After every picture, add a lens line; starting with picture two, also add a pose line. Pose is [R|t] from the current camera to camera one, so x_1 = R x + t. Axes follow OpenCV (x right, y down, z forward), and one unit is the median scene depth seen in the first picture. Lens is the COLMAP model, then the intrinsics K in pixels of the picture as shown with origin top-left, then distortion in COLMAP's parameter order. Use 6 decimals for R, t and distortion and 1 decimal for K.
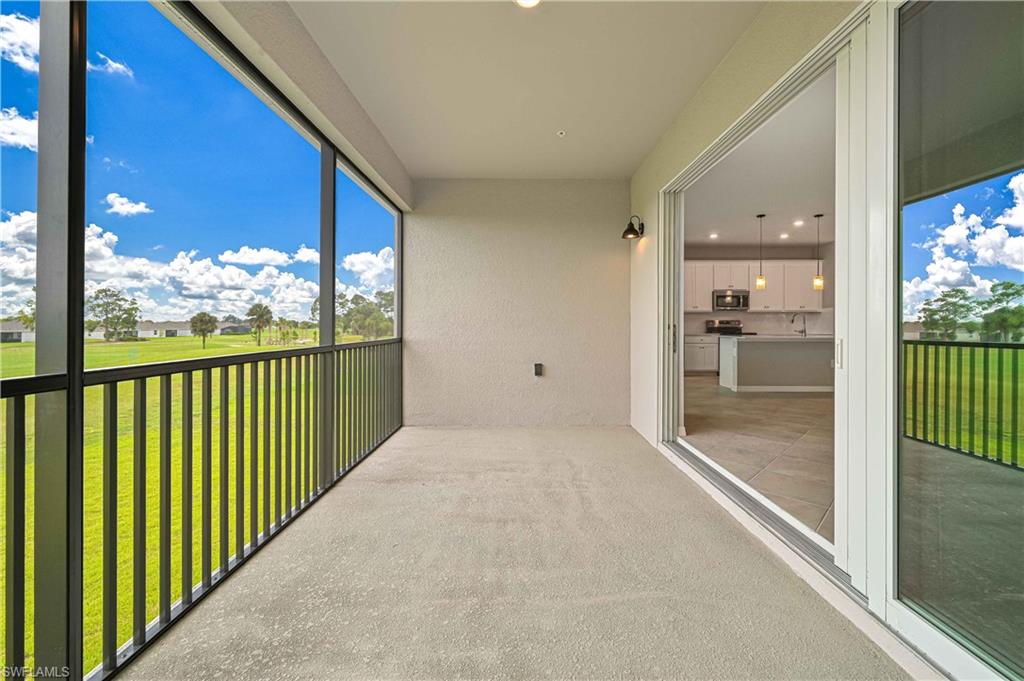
lens RADIAL K [[404.0, 0, 511.7], [0, 404.0, 334.6], [0, 0, 1]] dist [-0.000935, -0.000199]
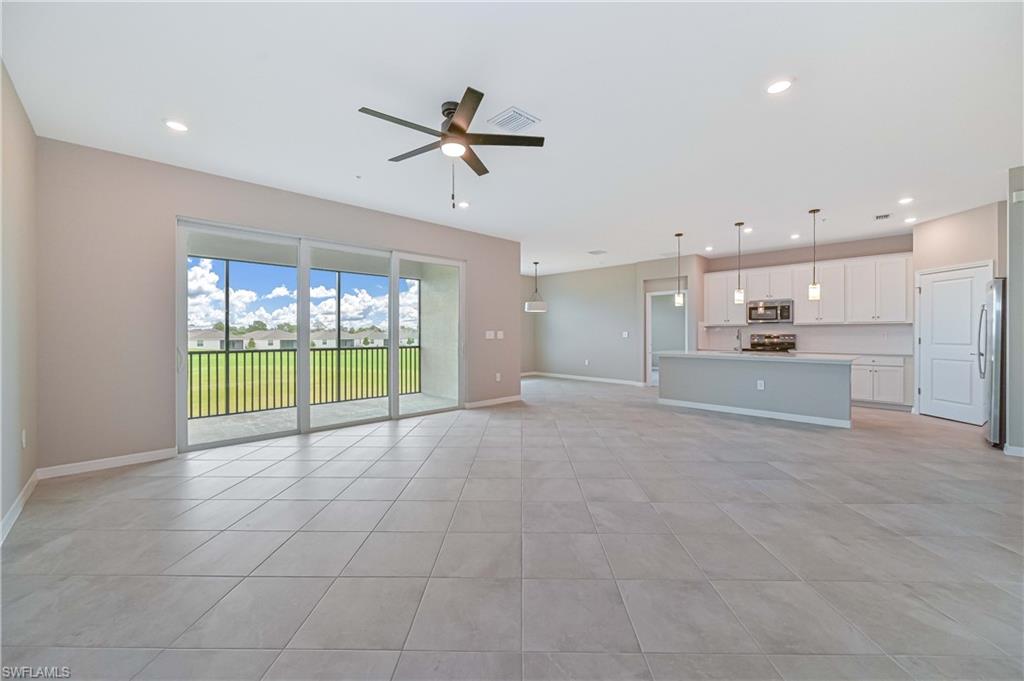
lens RADIAL K [[404.0, 0, 511.7], [0, 404.0, 334.6], [0, 0, 1]] dist [-0.000935, -0.000199]
pose [[0.705776, 0.001948, -0.708432, 0.770961], [-0.015952, 0.999786, -0.013144, -0.014905], [0.708255, 0.020577, 0.705657, -0.016284]]
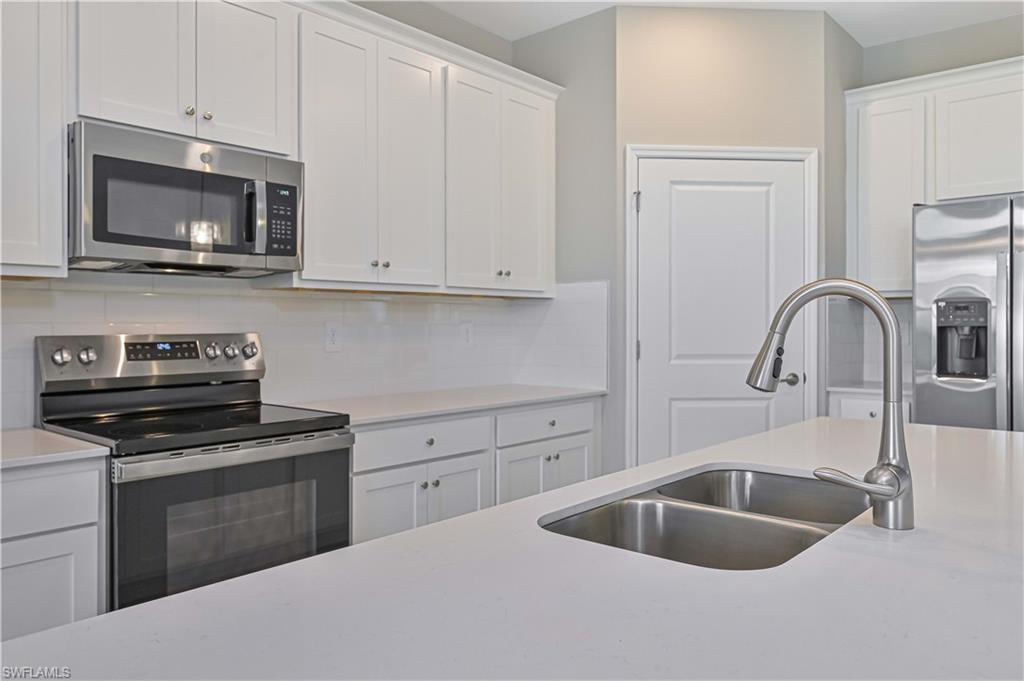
lens RADIAL K [[731.4, 0, 511.9], [0, 731.4, 328.3], [0, 0, 1]] dist [-0.003805, 0.000279]
pose [[0.642484, -0.003854, 0.766290, 0.407436], [0.019975, 0.999732, -0.011720, -0.032840], [-0.766039, 0.022837, 0.642388, 0.732545]]
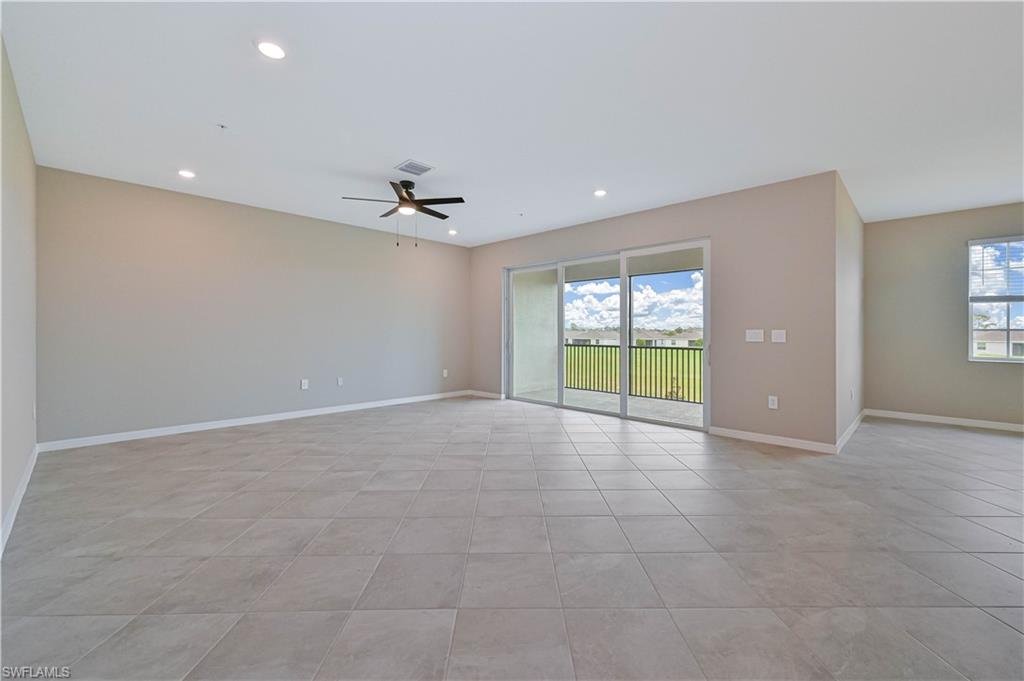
lens RADIAL K [[417.2, 0, 517.1], [0, 417.2, 335.1], [0, 0, 1]] dist [0.001716, 0.000546]
pose [[-0.681474, 0.002576, -0.731837, 0.788108], [-0.021285, 0.999501, 0.023339, -0.030719], [0.731532, 0.031482, -0.681080, 0.641084]]
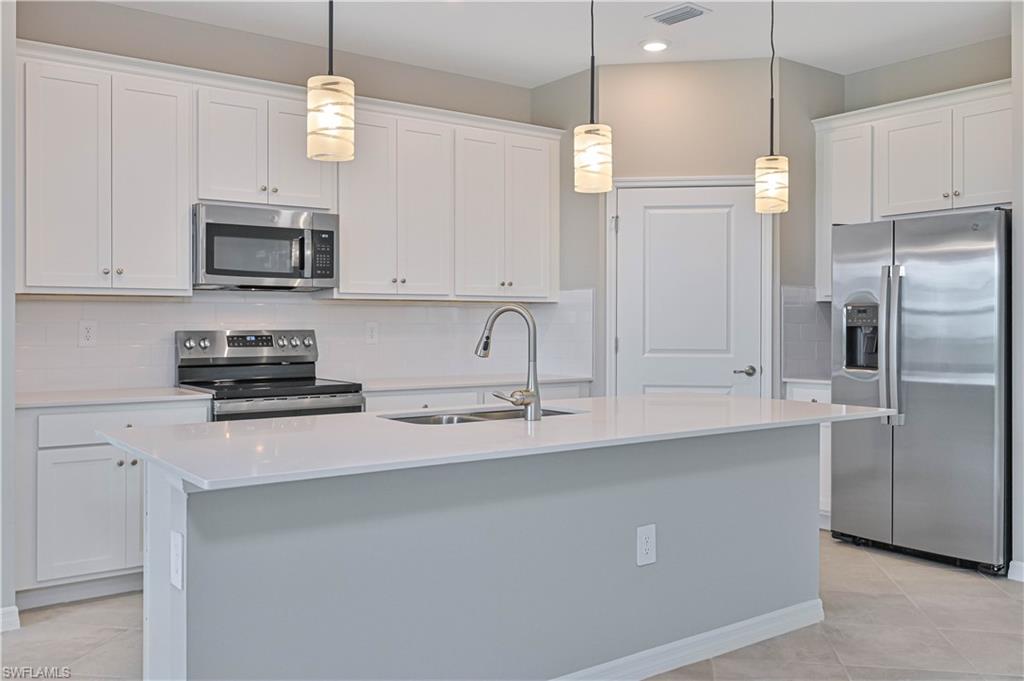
lens RADIAL K [[885.0, 0, 515.5], [0, 885.0, 328.2], [0, 0, 1]] dist [-0.002909, -0.002320]
pose [[0.792545, -0.002484, 0.609809, 0.339403], [0.014157, 0.999797, -0.014327, -0.027839], [-0.609649, 0.019988, 0.792419, 0.496669]]
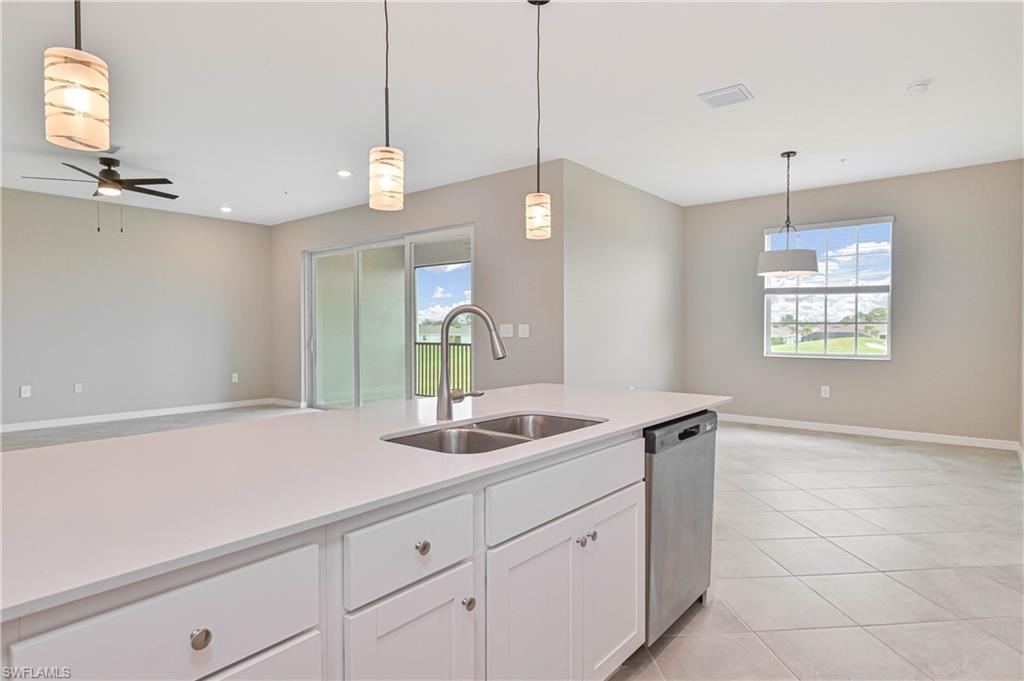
lens RADIAL K [[557.7, 0, 517.2], [0, 557.7, 337.6], [0, 0, 1]] dist [-0.005331, -0.001344]
pose [[-0.620037, 0.014182, -0.784444, 0.705419], [-0.017982, 0.999317, 0.032280, -0.037279], [0.784366, 0.034121, -0.619359, 0.921209]]
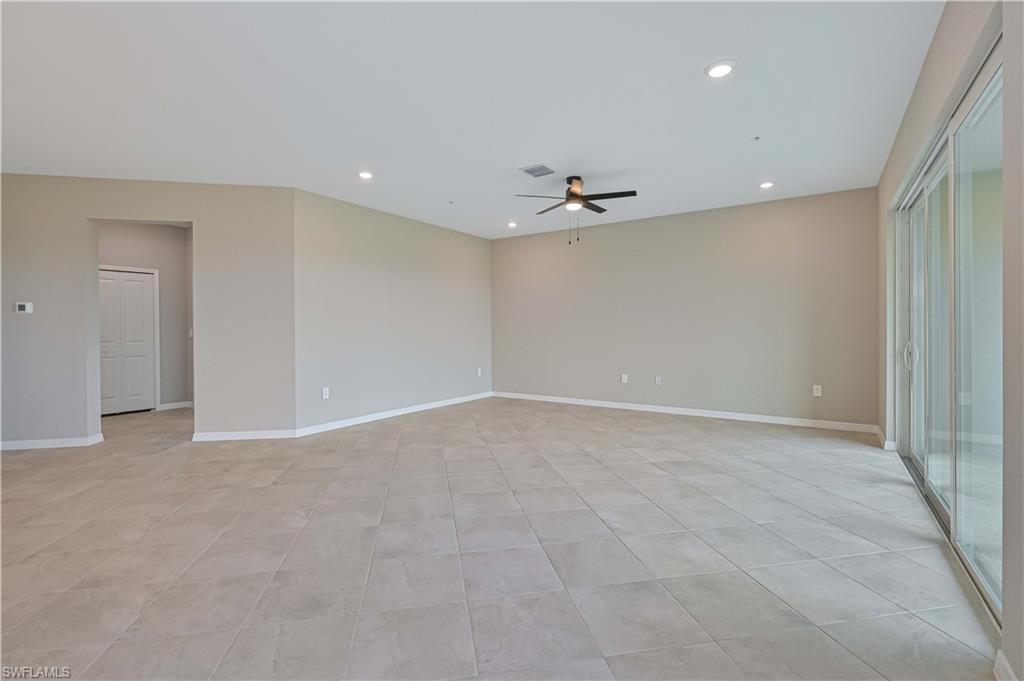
lens RADIAL K [[463.2, 0, 515.1], [0, 463.2, 331.4], [0, 0, 1]] dist [-0.001711, -0.000833]
pose [[-0.841208, 0.000668, 0.540711, 0.255468], [0.016470, 0.999567, 0.024389, -0.032086], [-0.540461, 0.029422, -0.840855, 0.703936]]
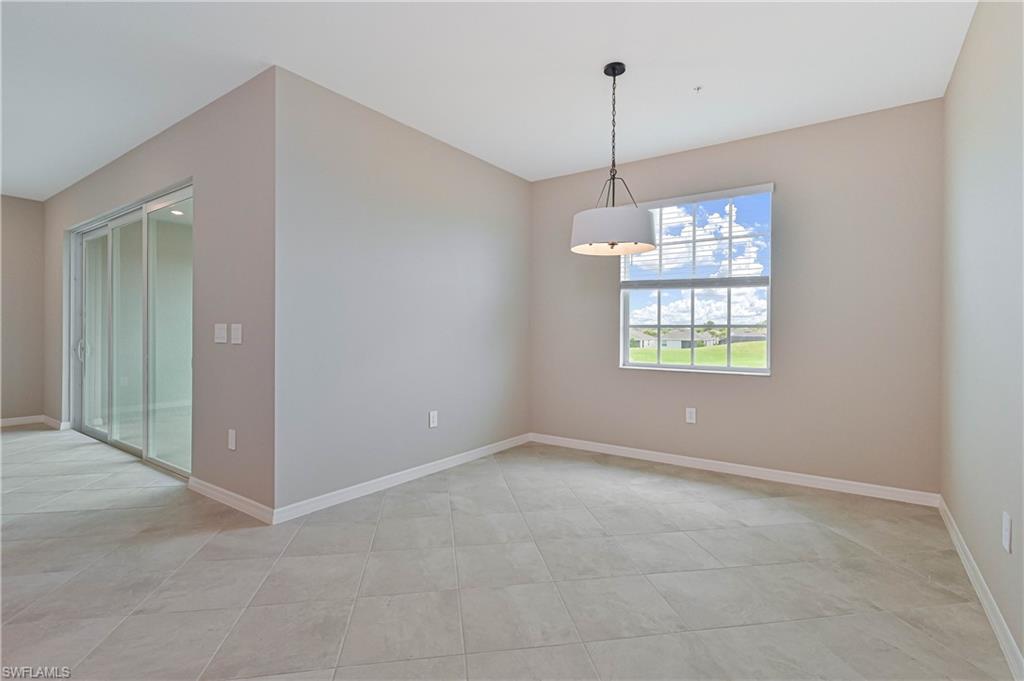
lens RADIAL K [[483.7, 0, 517.9], [0, 483.7, 332.1], [0, 0, 1]] dist [-0.003565, -0.000053]
pose [[-0.559945, -0.001288, -0.828529, 0.380598], [-0.025611, 0.999548, 0.015755, -0.036950], [0.828134, 0.030041, -0.559724, 0.914009]]
